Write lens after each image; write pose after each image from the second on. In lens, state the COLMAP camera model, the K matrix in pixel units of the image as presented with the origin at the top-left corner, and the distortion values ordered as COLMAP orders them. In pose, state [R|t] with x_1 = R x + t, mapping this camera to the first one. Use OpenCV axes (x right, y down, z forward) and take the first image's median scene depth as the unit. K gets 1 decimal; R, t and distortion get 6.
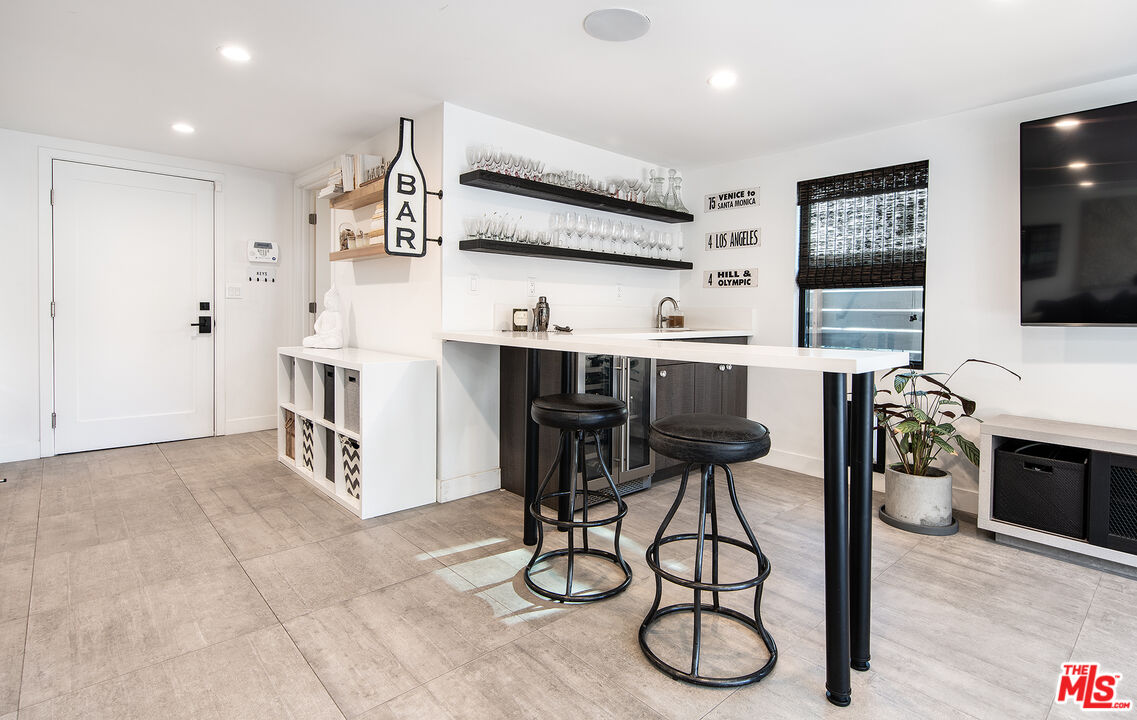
lens RADIAL K [[559.9, 0, 605.5], [0, 559.9, 320.5], [0, 0, 1]] dist [0.000247, 0.001432]
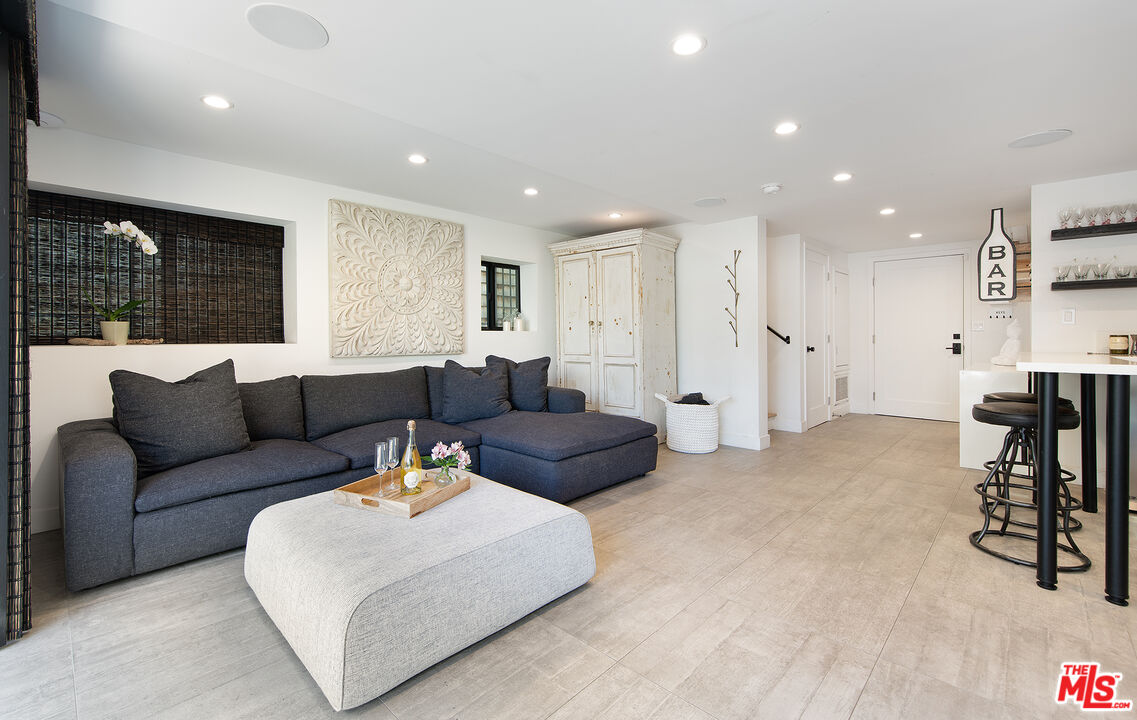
lens RADIAL K [[500.3, 0, 561.5], [0, 500.3, 339.8], [0, 0, 1]] dist [0.002224, 0.000374]
pose [[0.040087, -0.004186, -0.999187, 0.848710], [-0.019509, 0.999797, -0.004971, 0.016152], [0.999006, 0.019692, 0.039997, -0.186212]]
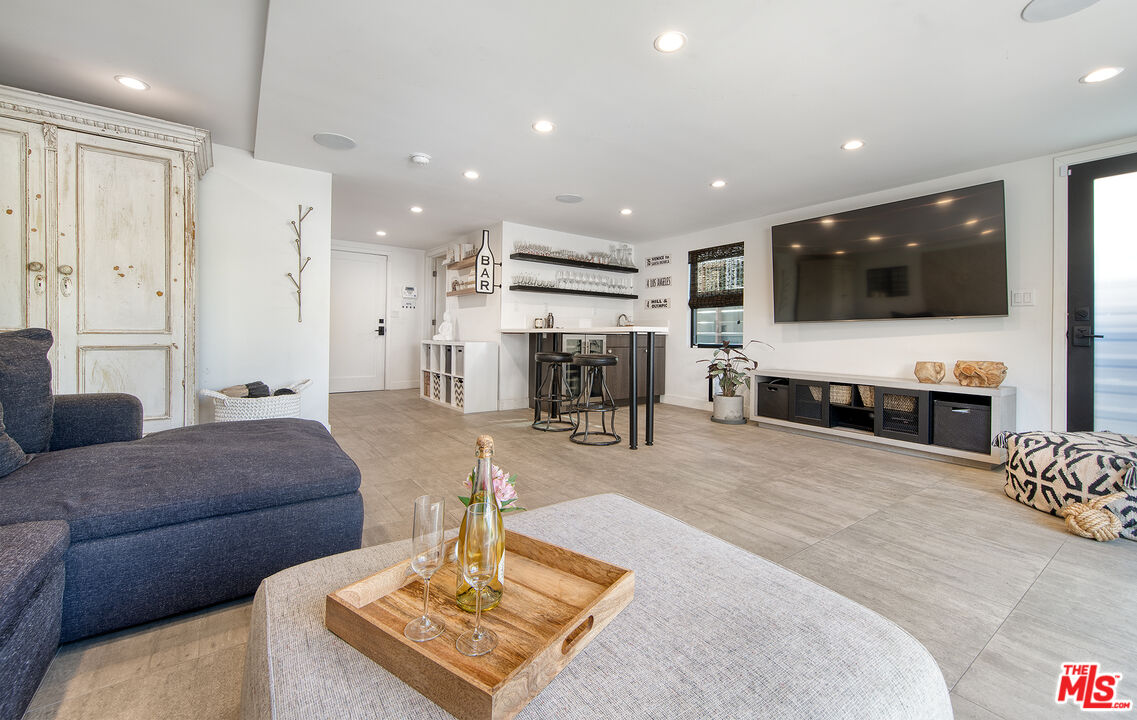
lens RADIAL K [[458.6, 0, 591.8], [0, 458.6, 326.5], [0, 0, 1]] dist [0.007692, -0.000116]
pose [[0.993972, -0.004147, -0.109559, 0.226317], [-0.000237, 0.999201, -0.039972, 0.075562], [0.109637, 0.039757, 0.993176, -0.646985]]
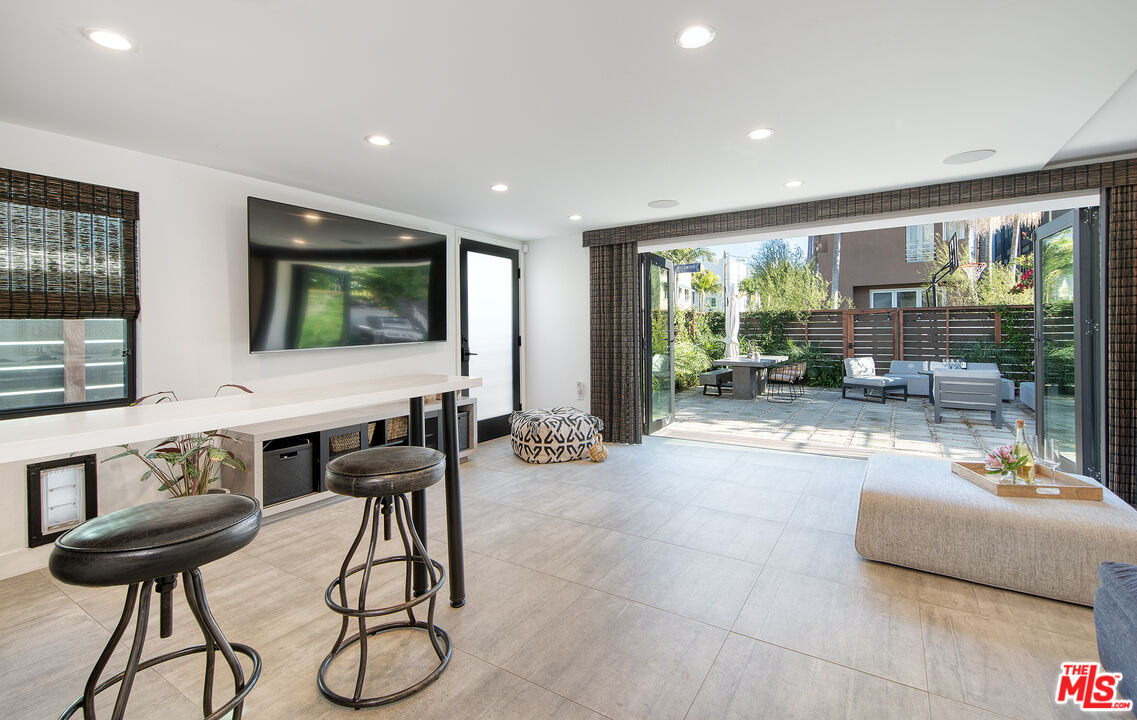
lens RADIAL K [[500.3, 0, 567.3], [0, 500.3, 319.4], [0, 0, 1]] dist [0.002224, 0.000374]
pose [[-0.217773, 0.006510, 0.975978, -0.486389], [0.025617, 0.999671, -0.000952, -0.044751], [-0.975663, 0.024794, -0.217868, 0.490202]]
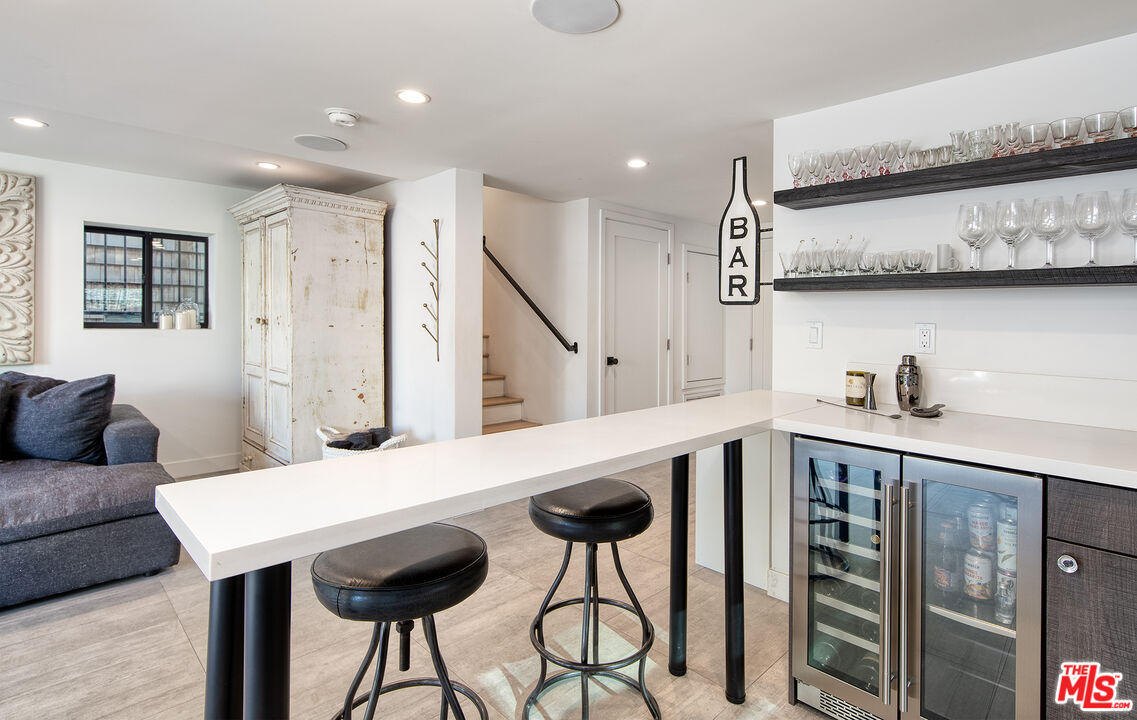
lens RADIAL K [[559.9, 0, 593.6], [0, 559.9, 320.8], [0, 0, 1]] dist [0.000247, 0.001432]
pose [[0.025159, -0.005511, -0.999668, 0.521143], [-0.038026, 0.999256, -0.006466, -0.067425], [0.998960, 0.038176, 0.024930, 0.678851]]
